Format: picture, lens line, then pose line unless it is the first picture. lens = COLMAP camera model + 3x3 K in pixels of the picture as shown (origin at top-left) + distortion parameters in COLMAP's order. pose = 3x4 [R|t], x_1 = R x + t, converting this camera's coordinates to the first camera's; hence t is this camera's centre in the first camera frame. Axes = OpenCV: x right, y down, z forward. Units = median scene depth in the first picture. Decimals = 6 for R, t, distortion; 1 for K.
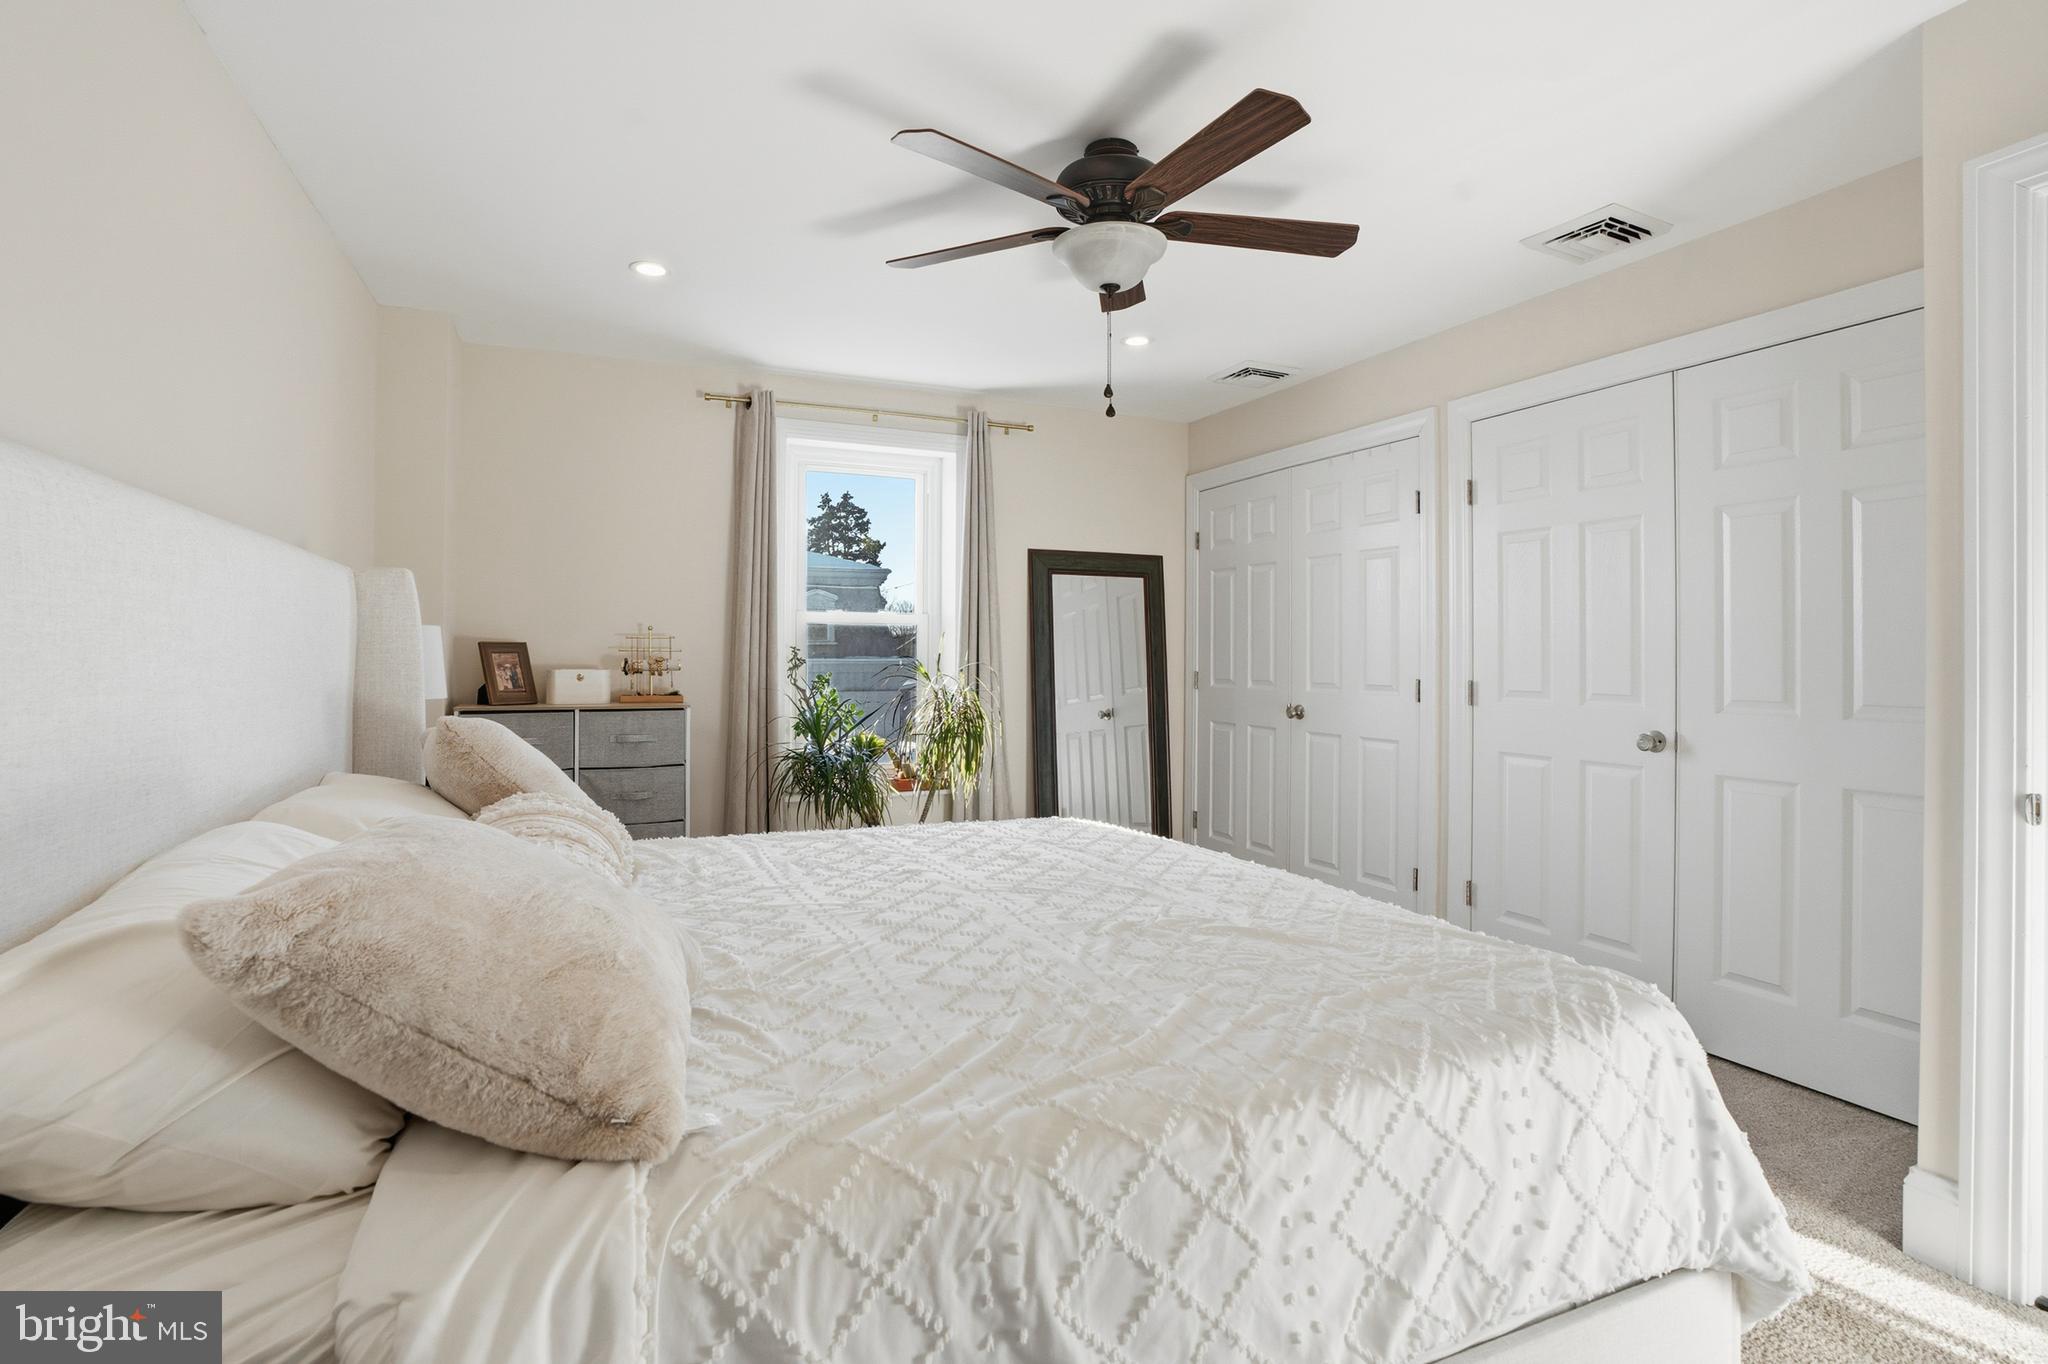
lens RADIAL K [[986.2, 0, 1017.6], [0, 986.2, 682.9], [0, 0, 1]] dist [-0.070772, 0.032750]
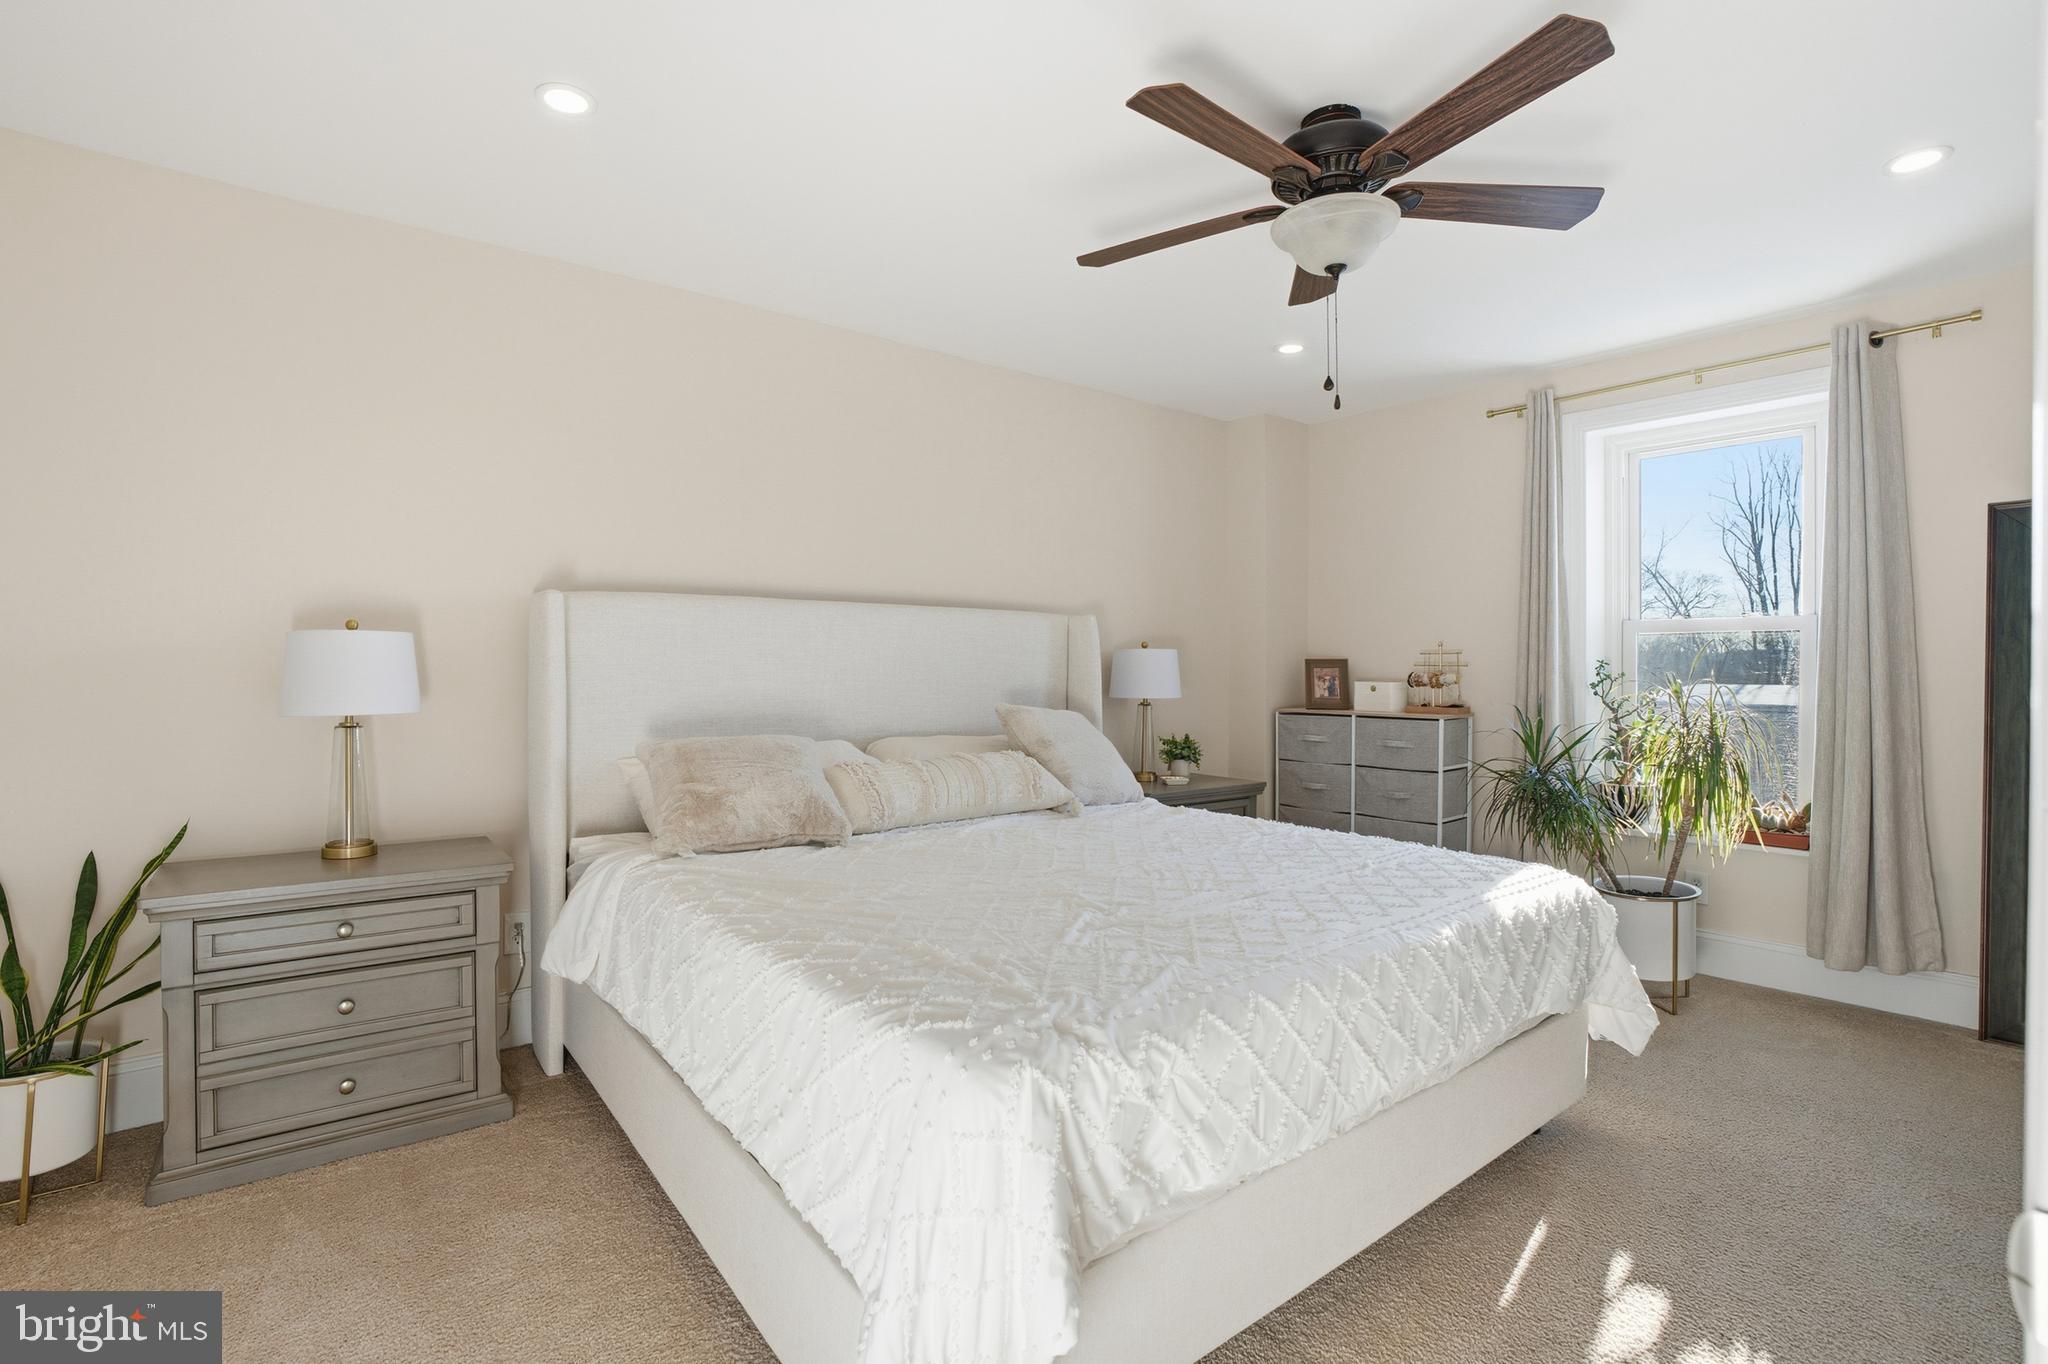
lens RADIAL K [[986.2, 0, 1017.6], [0, 986.2, 682.9], [0, 0, 1]] dist [-0.070772, 0.032750]
pose [[0.244831, 0.010004, -0.969514, 0.574747], [-0.026763, 0.999635, 0.003557, -0.005149], [0.969196, 0.025077, 0.245009, 0.303865]]
